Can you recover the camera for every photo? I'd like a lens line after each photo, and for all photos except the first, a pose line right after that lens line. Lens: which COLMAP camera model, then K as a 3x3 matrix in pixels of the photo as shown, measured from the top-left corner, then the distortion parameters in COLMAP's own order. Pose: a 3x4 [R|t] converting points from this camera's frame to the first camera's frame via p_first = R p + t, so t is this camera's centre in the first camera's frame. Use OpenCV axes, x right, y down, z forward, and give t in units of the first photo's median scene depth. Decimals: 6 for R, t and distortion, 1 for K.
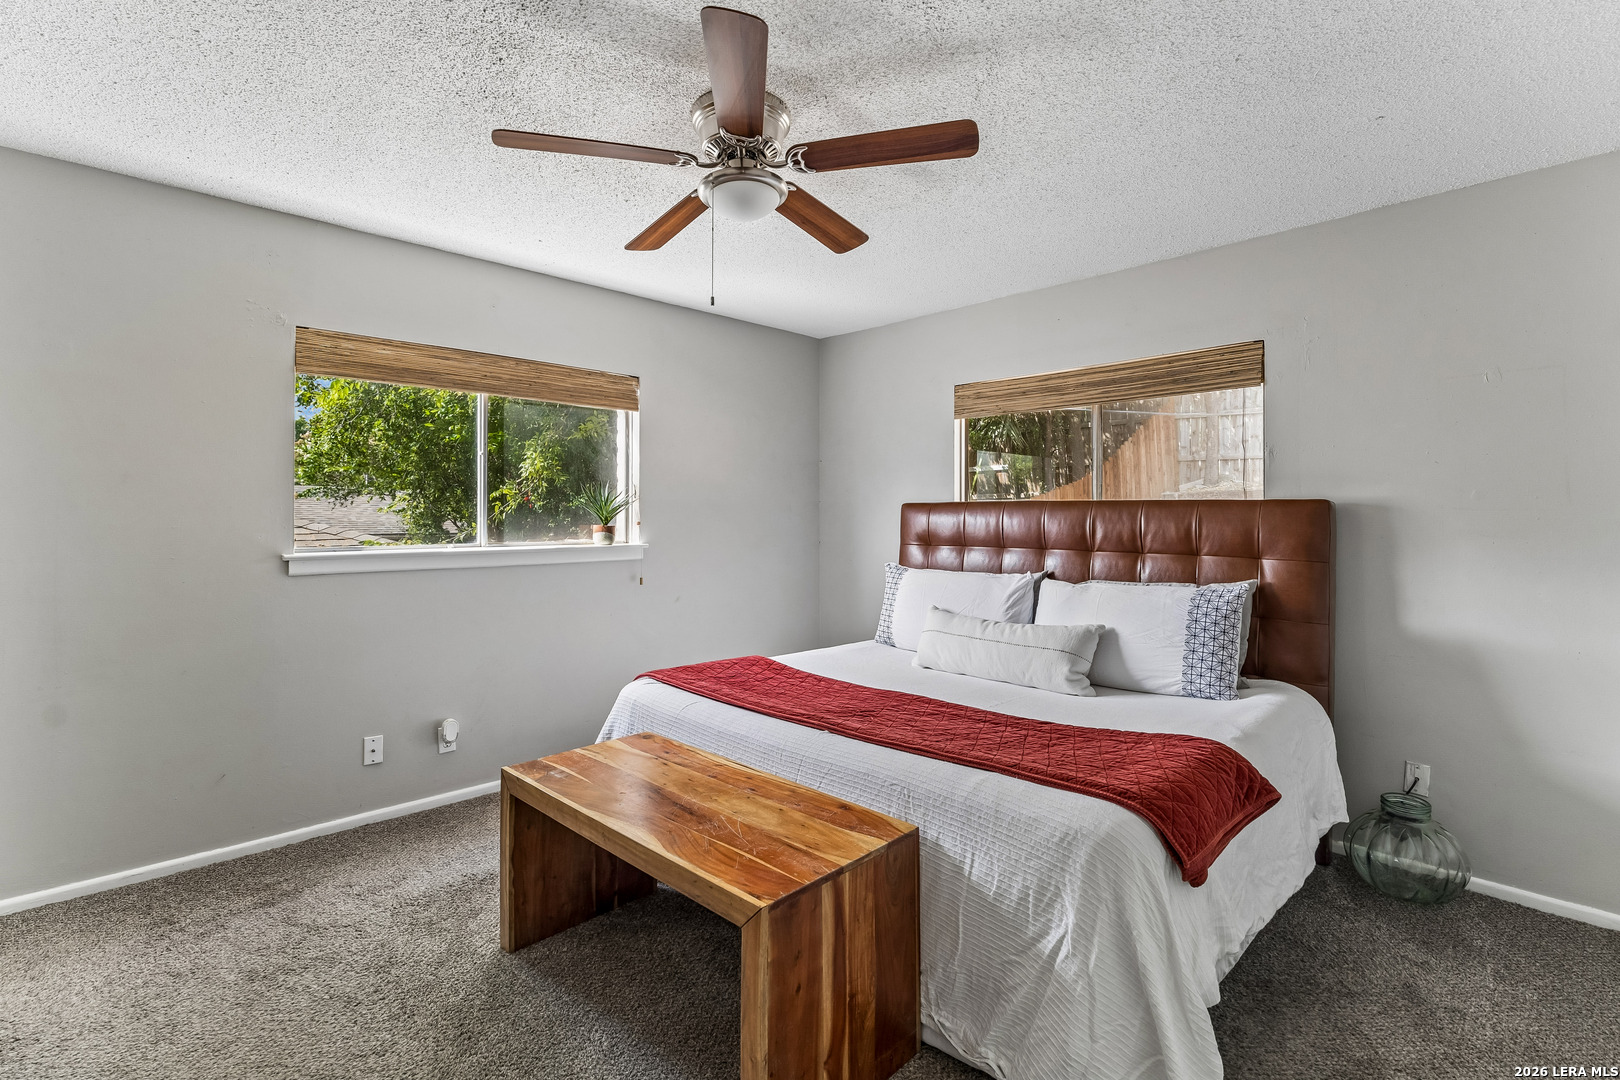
lens RADIAL K [[745.3, 0, 820.3], [0, 745.3, 532.4], [0, 0, 1]] dist [0.001345, -0.000048]
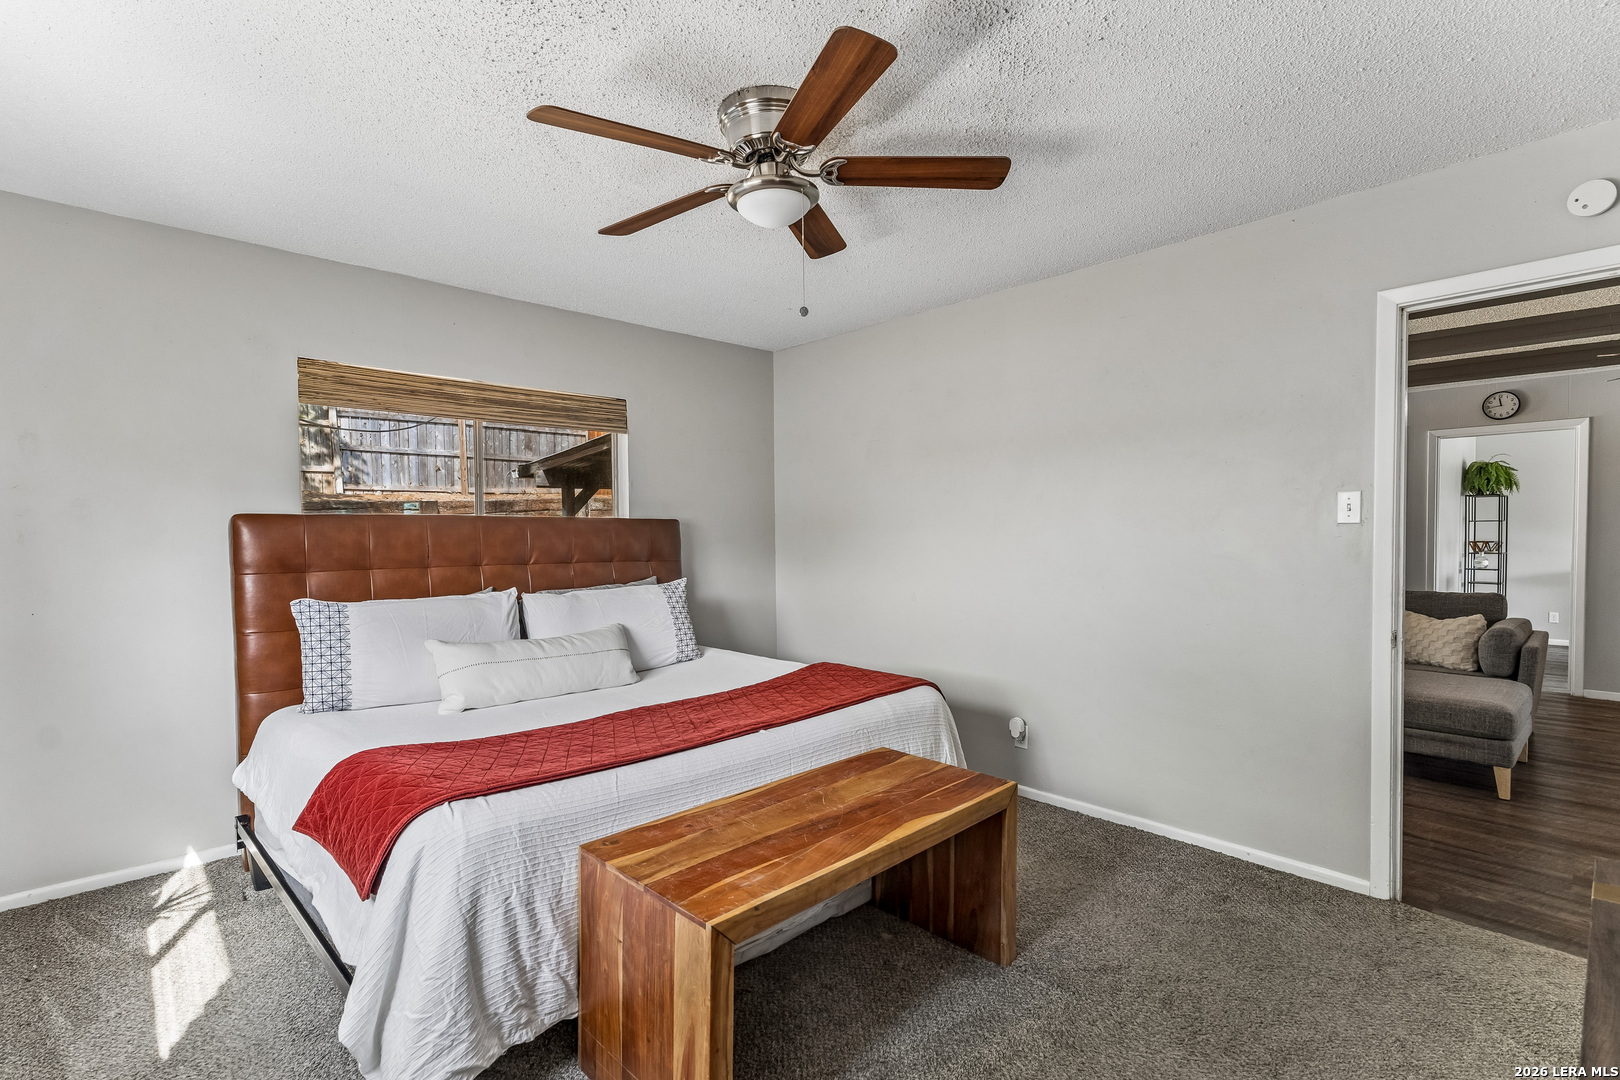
lens RADIAL K [[745.3, 0, 820.3], [0, 745.3, 532.4], [0, 0, 1]] dist [0.001345, -0.000048]
pose [[0.022418, -0.007042, 0.999724, -0.822907], [0.023862, 0.999694, 0.006507, -0.019913], [-0.999464, 0.023710, 0.022579, 0.680080]]
